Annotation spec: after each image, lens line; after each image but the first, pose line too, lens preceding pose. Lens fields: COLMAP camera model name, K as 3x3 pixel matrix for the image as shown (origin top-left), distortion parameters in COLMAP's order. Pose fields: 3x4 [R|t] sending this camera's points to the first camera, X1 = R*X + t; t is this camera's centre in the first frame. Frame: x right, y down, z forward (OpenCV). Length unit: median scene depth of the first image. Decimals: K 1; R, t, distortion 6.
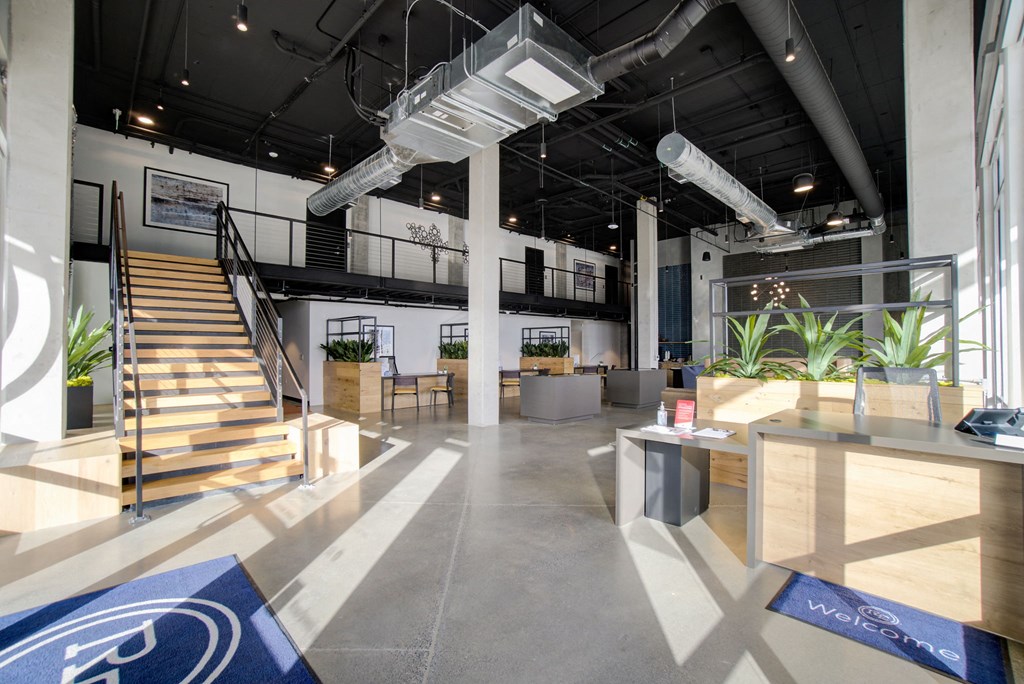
lens RADIAL K [[454.3, 0, 516.2], [0, 454.3, 336.1], [0, 0, 1]] dist [-0.002730, 0.000118]
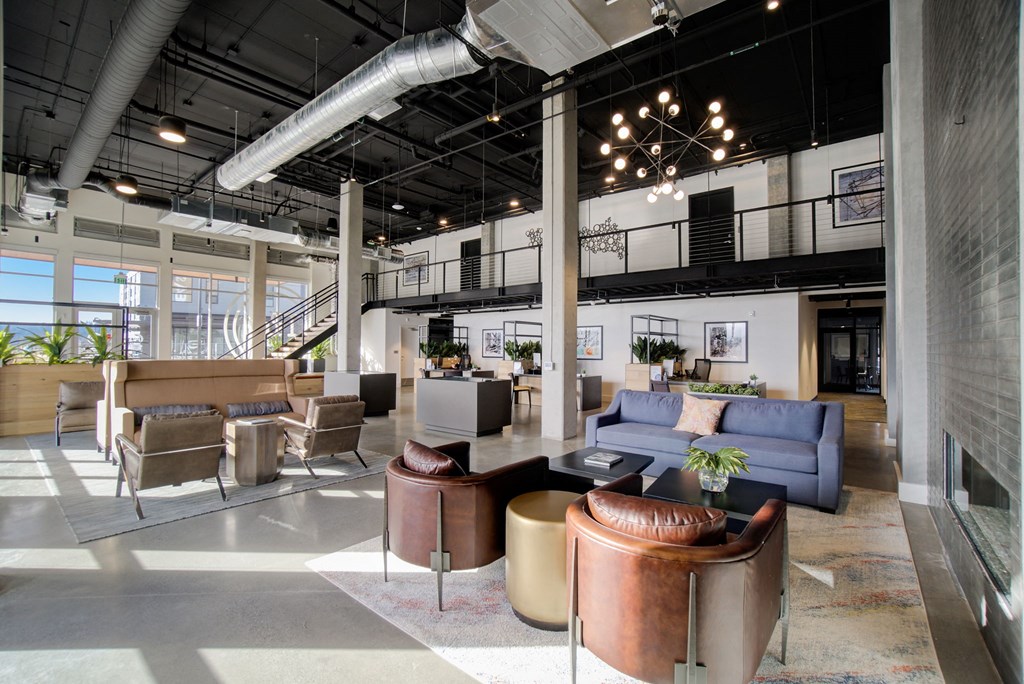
lens RADIAL K [[454.3, 0, 516.2], [0, 454.3, 336.1], [0, 0, 1]] dist [-0.002730, 0.000118]
pose [[0.115962, -0.017985, -0.993091, 0.748918], [0.024503, 0.999584, -0.015241, 0.013326], [0.992951, -0.022566, 0.116354, 0.775202]]
